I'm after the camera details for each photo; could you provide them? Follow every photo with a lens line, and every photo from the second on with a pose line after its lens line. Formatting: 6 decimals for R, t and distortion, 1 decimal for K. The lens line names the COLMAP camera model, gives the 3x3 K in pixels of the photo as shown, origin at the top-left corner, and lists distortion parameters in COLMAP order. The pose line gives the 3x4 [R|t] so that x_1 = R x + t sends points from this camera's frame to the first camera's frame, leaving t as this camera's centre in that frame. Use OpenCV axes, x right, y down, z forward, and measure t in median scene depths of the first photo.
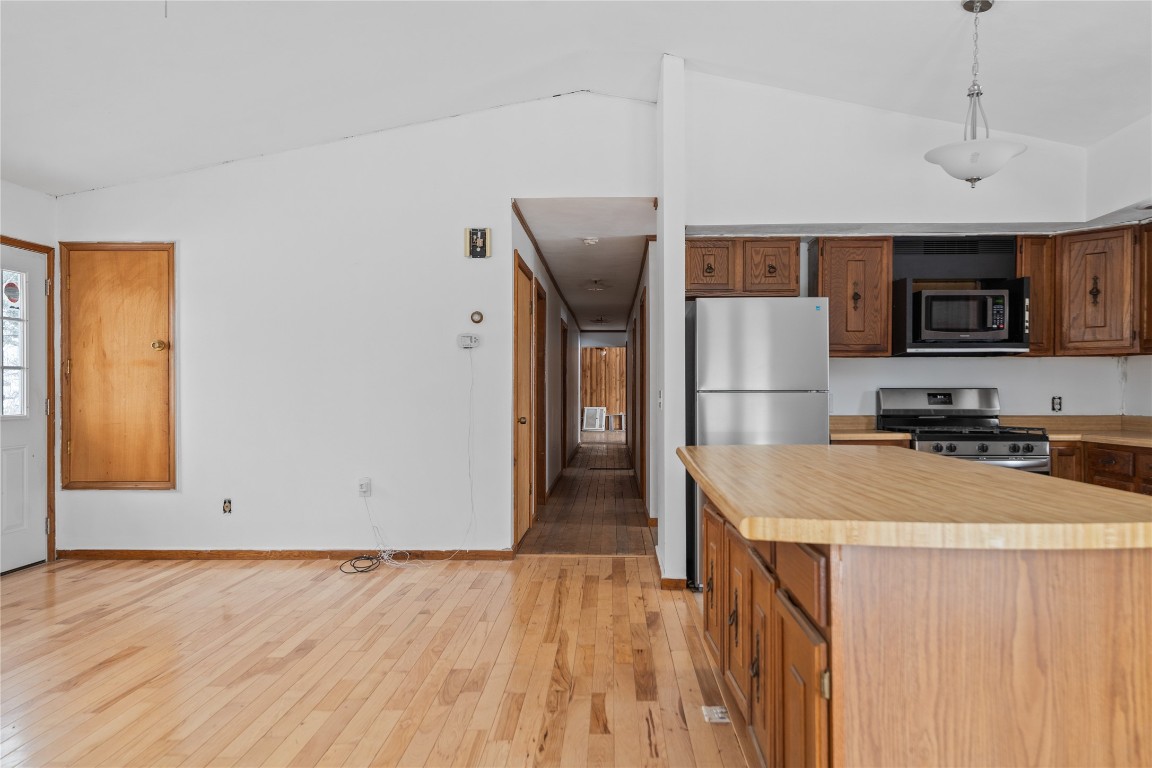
lens RADIAL K [[803.4, 0, 601.8], [0, 803.4, 391.1], [0, 0, 1]] dist [0.032867, 0.000185]
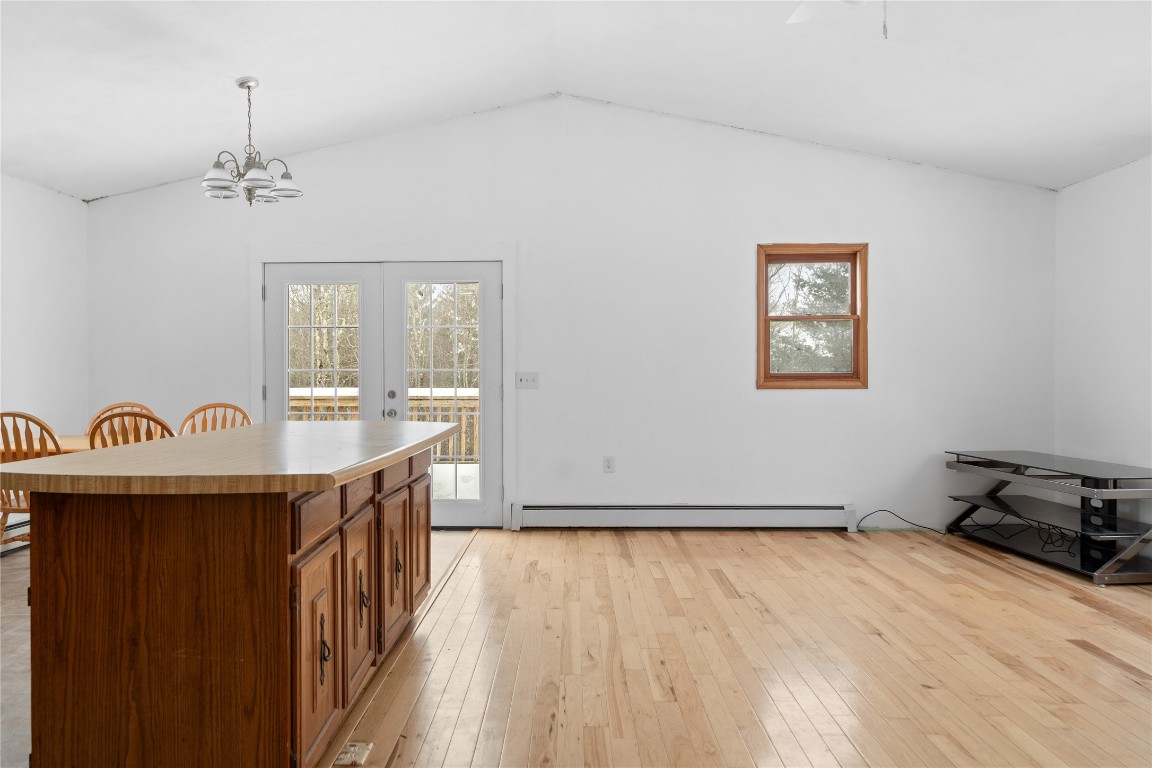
lens RADIAL K [[775.4, 0, 546.3], [0, 775.4, 380.8], [0, 0, 1]] dist [-0.005349, -0.001280]
pose [[-0.999740, 0.000133, 0.022795, -0.045348], [0.000362, 0.999950, 0.010015, -0.000928], [-0.022793, 0.010021, -0.999690, 1.021637]]
